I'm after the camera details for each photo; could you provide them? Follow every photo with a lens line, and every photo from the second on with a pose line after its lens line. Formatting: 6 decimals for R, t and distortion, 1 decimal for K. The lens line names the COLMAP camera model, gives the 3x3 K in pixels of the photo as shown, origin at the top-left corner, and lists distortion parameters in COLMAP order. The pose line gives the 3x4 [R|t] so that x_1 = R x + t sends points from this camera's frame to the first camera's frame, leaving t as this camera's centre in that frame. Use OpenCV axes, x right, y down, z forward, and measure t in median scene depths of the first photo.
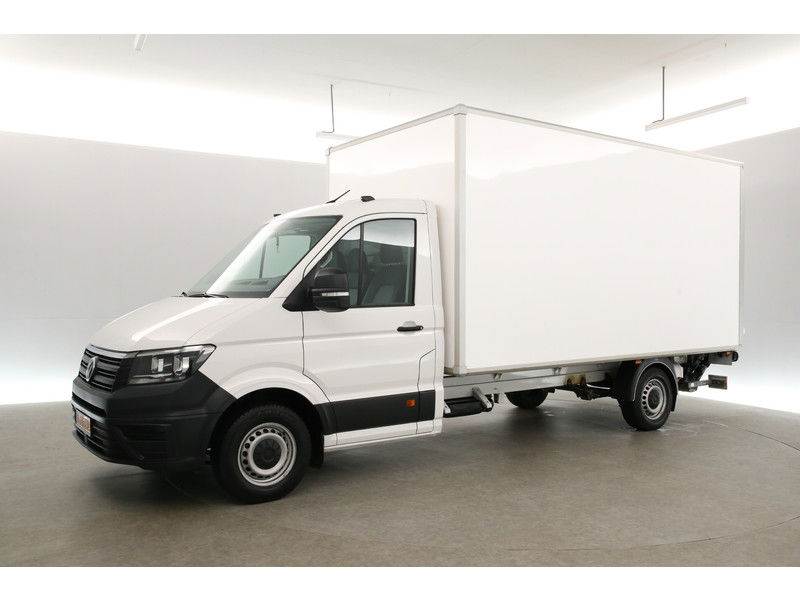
lens RADIAL K [[697.2, 0, 400.0], [0, 697.2, 300.0], [0, 0, 1]] dist [0.013944, 0.021009]
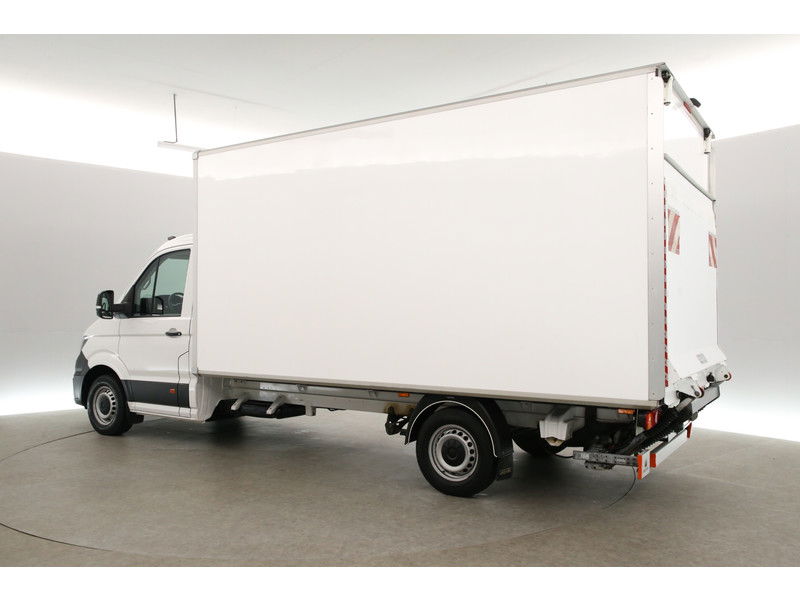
lens RADIAL K [[697.2, 0, 400.0], [0, 697.2, 300.0], [0, 0, 1]] dist [0.013944, 0.021009]
pose [[0.341784, -0.003527, -0.939772, 1.360105], [-0.007112, 0.999955, -0.006339, -0.016654], [0.939752, 0.008850, 0.341743, 0.933215]]
